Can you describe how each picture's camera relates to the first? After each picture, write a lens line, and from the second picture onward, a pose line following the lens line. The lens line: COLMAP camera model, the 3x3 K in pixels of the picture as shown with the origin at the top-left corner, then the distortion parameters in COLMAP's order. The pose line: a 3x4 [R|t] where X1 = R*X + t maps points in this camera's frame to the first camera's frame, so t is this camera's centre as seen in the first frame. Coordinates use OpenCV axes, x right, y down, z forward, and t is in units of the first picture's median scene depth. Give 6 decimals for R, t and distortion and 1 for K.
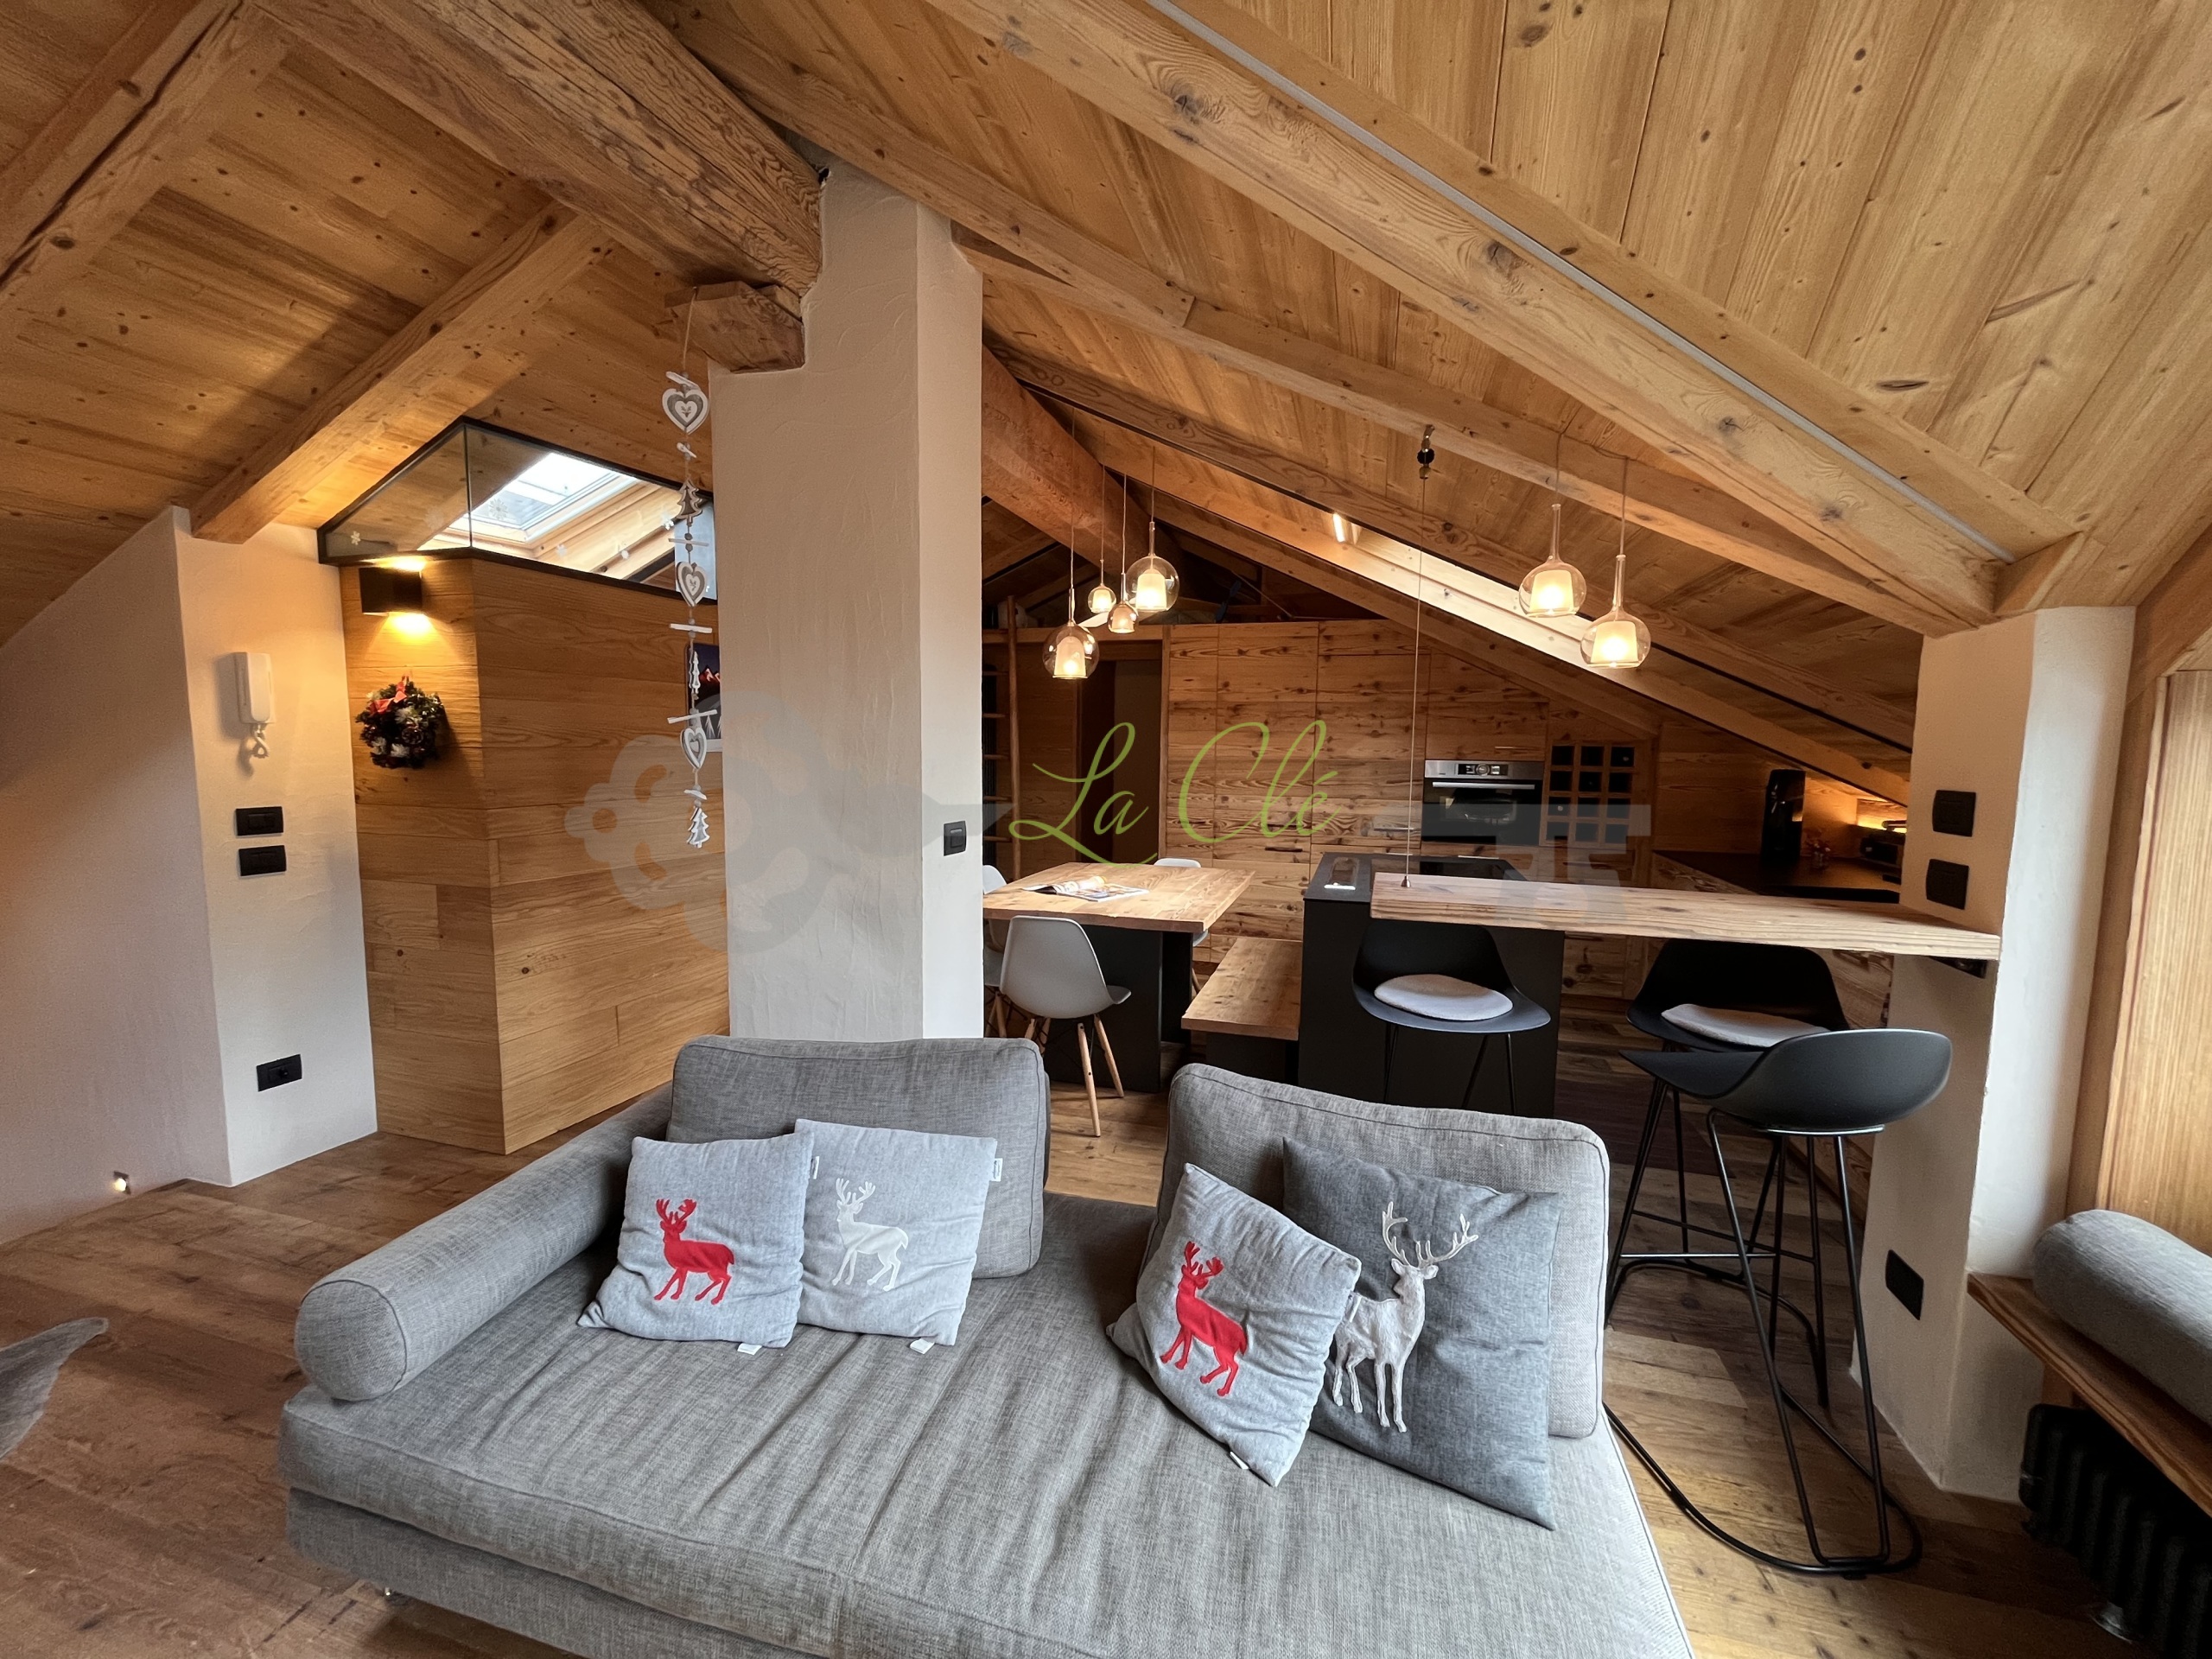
lens RADIAL K [[896.2, 0, 1101.8], [0, 896.2, 831.4], [0, 0, 1]] dist [-0.003392, 0.000349]
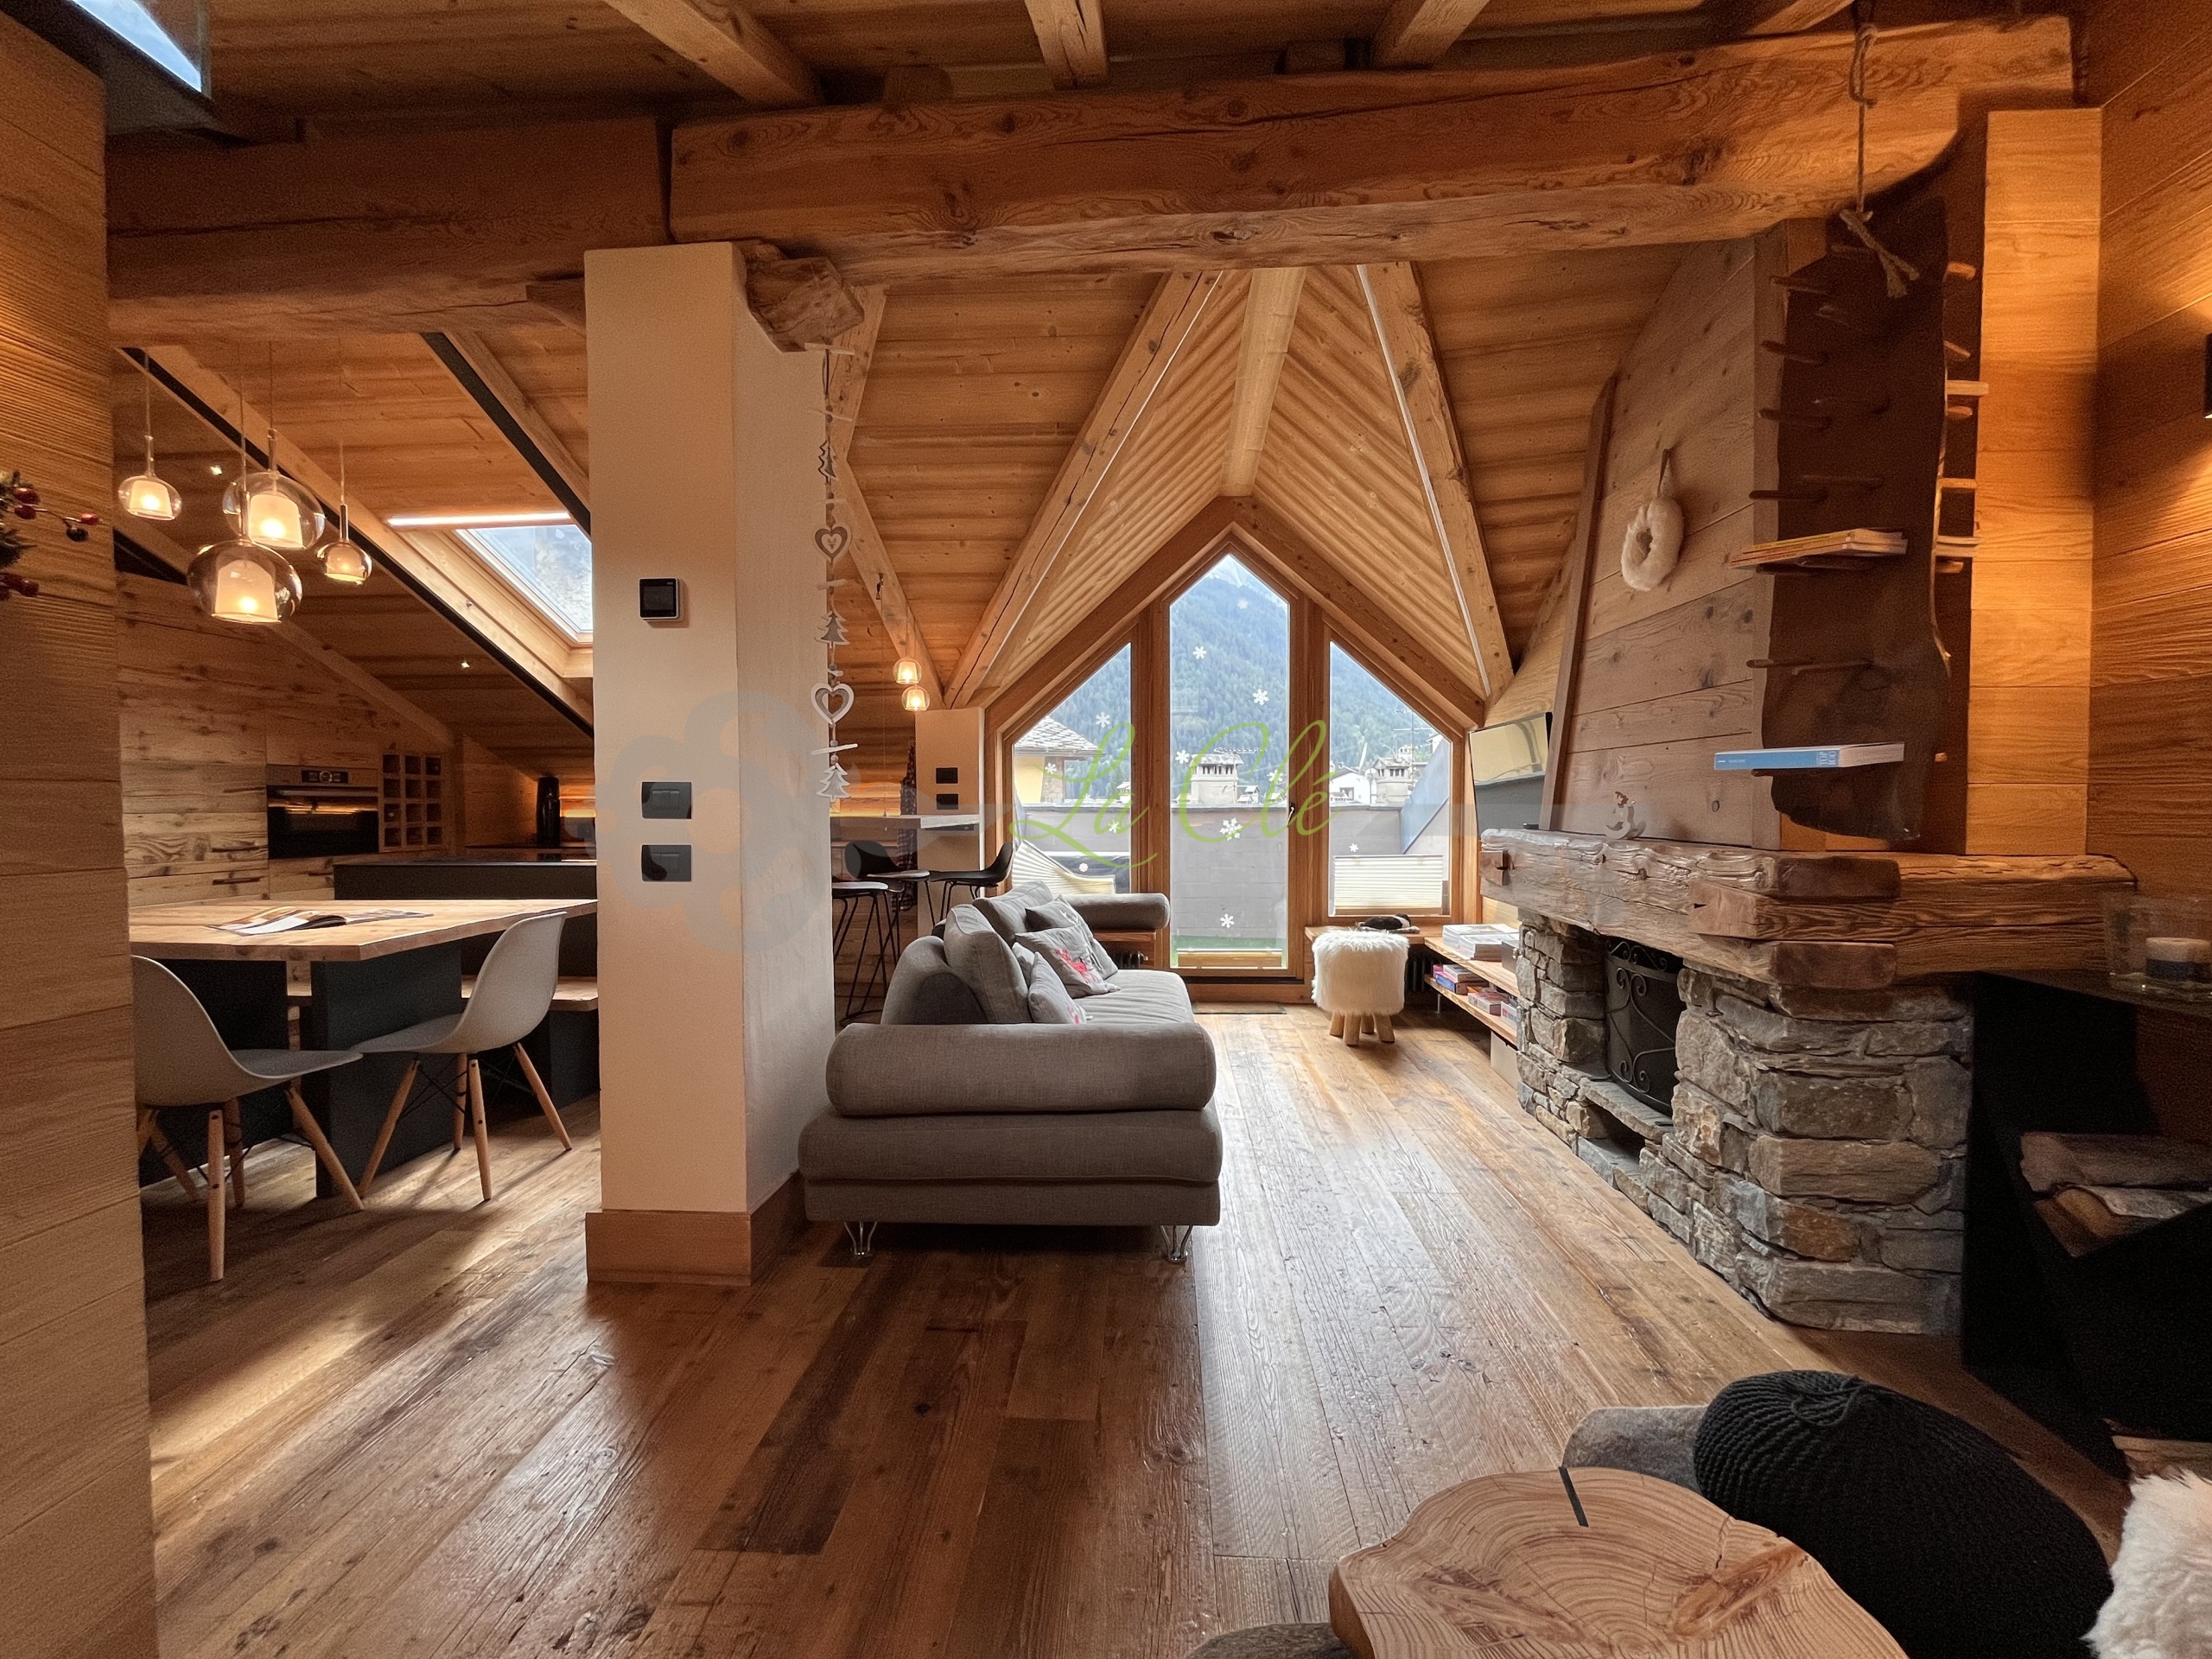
lens RADIAL K [[896.2, 0, 1102.2], [0, 896.2, 832.6], [0, 0, 1]] dist [-0.003392, 0.000349]
pose [[-0.221568, -0.042915, 0.974200, -0.934876], [0.096953, 0.993112, 0.065798, 0.009171], [-0.970313, 0.109031, -0.215881, 0.583457]]
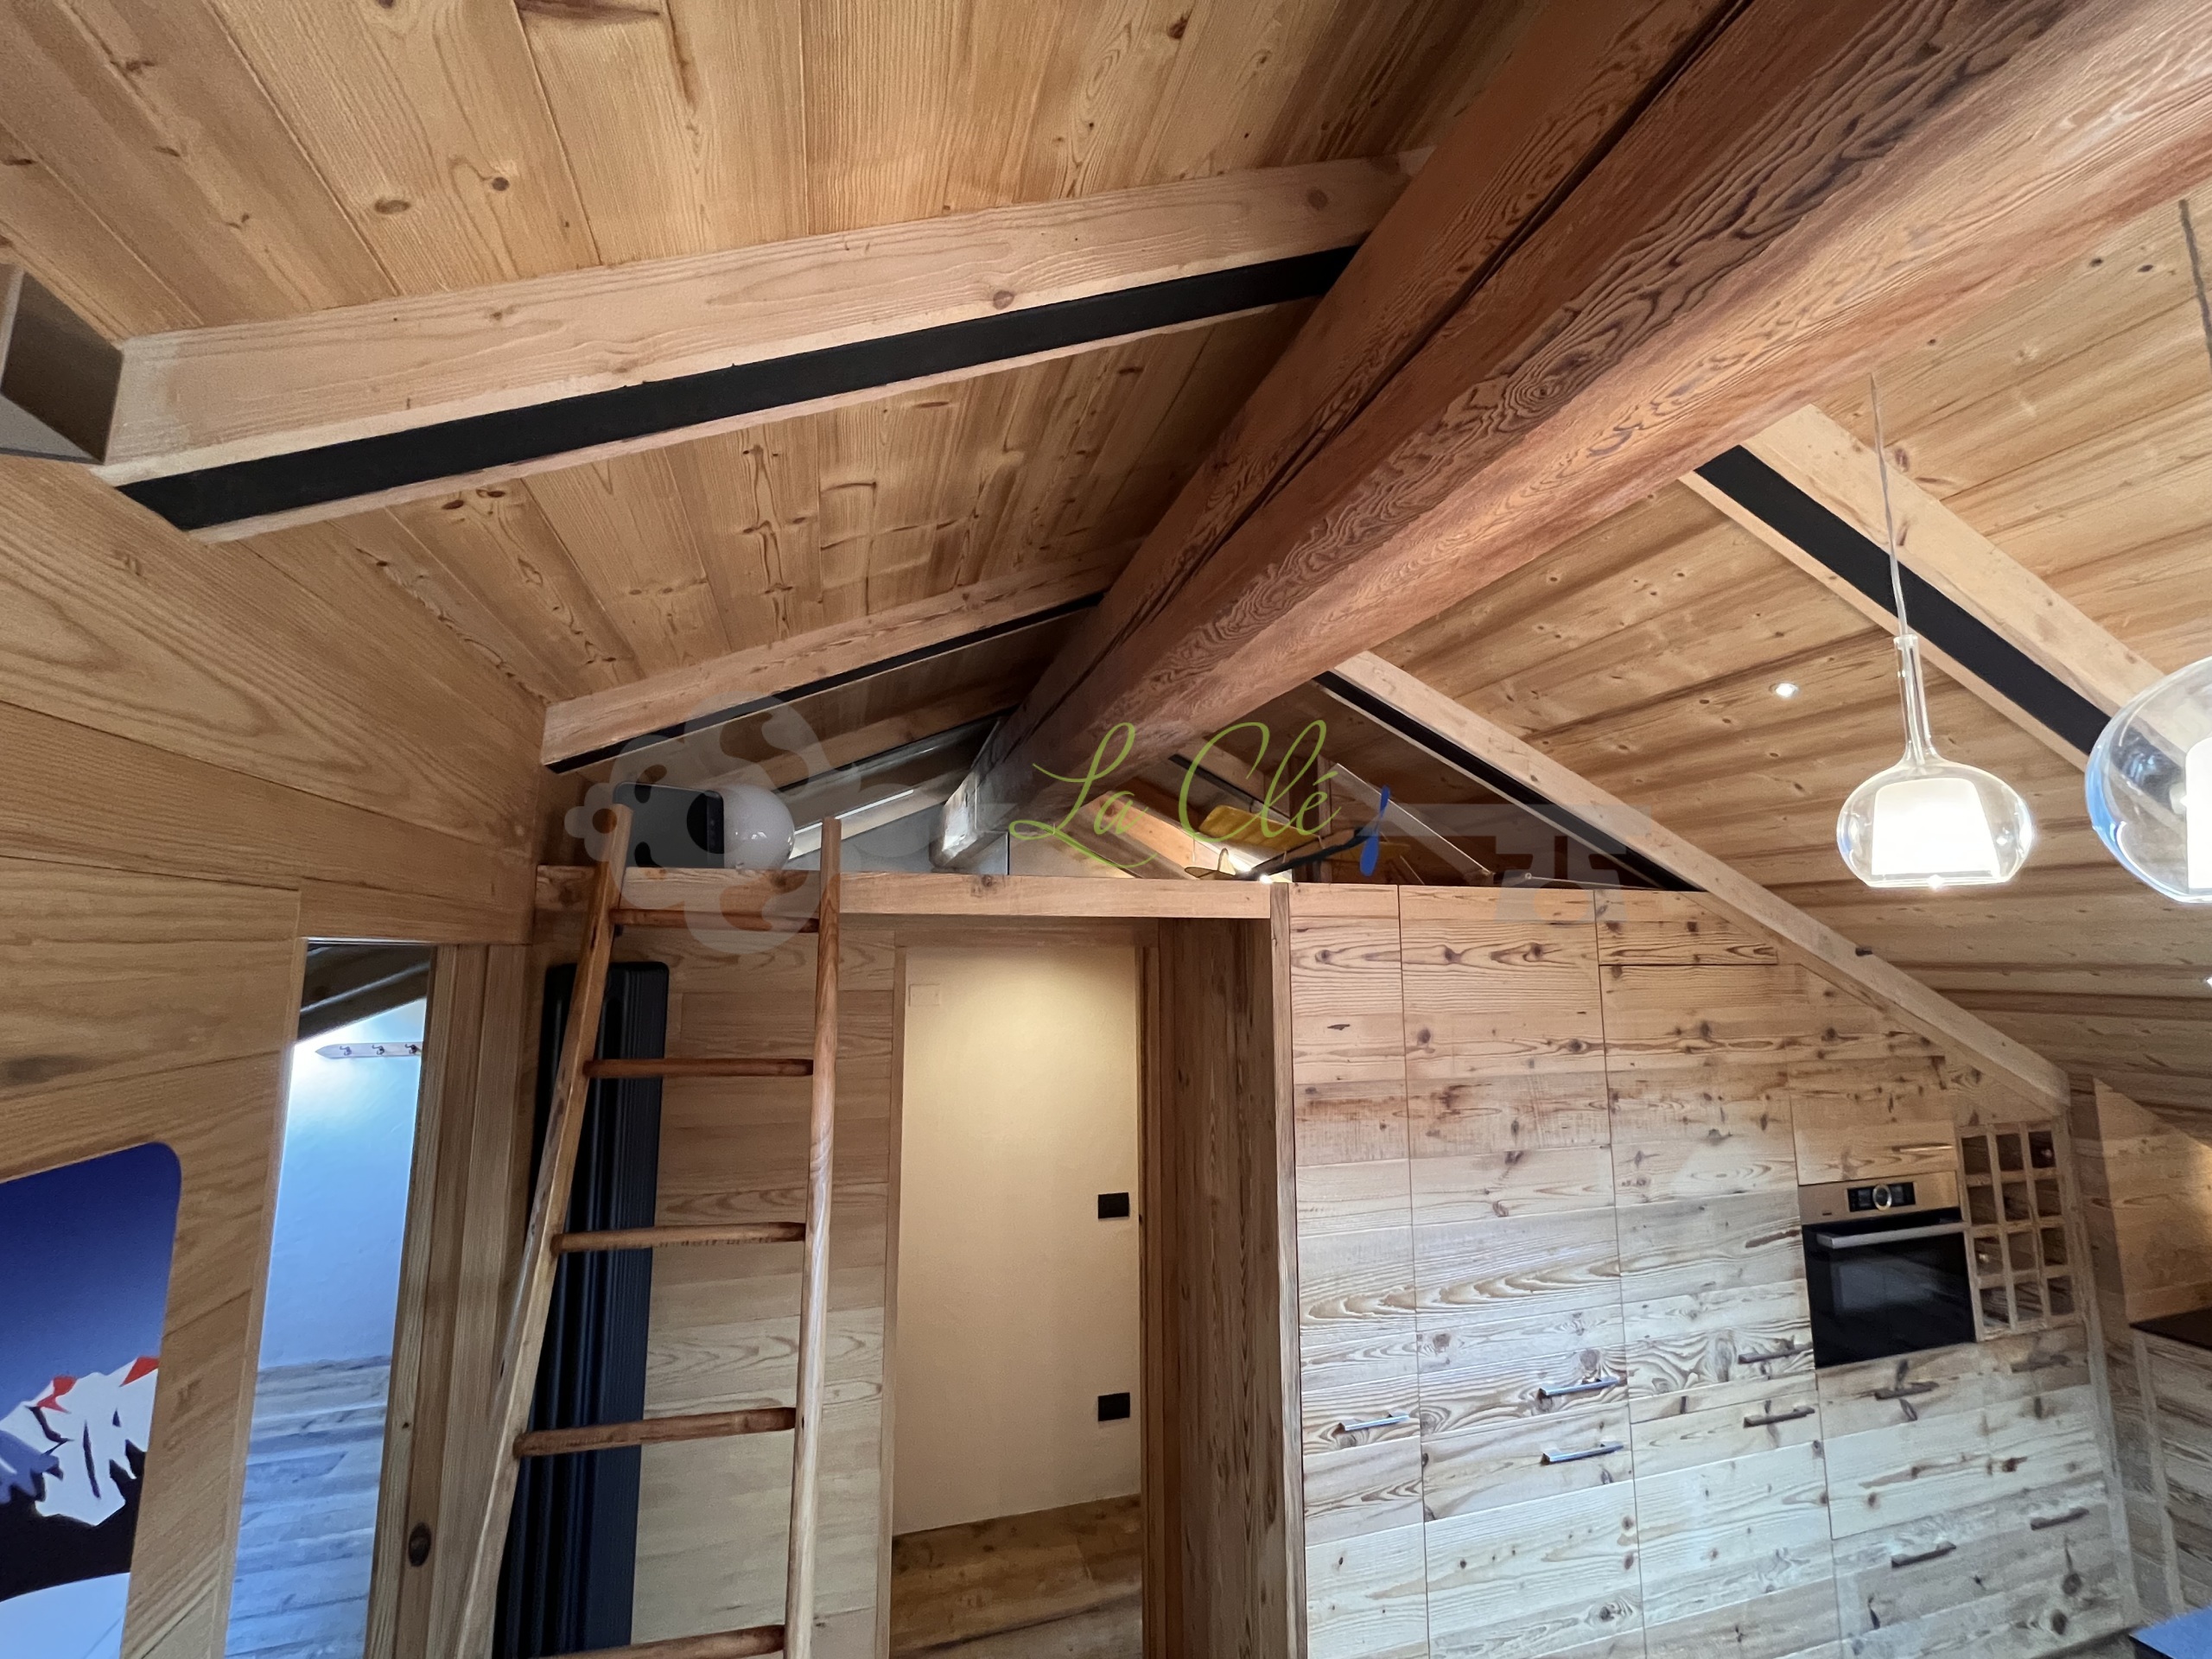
lens RADIAL K [[896.2, 0, 1101.1], [0, 896.2, 830.4], [0, 0, 1]] dist [-0.003392, 0.000349]
pose [[0.831806, 0.060967, 0.551709, -0.309004], [0.069069, 0.974856, -0.211862, -0.267731], [-0.550753, 0.214334, 0.806680, 1.108001]]
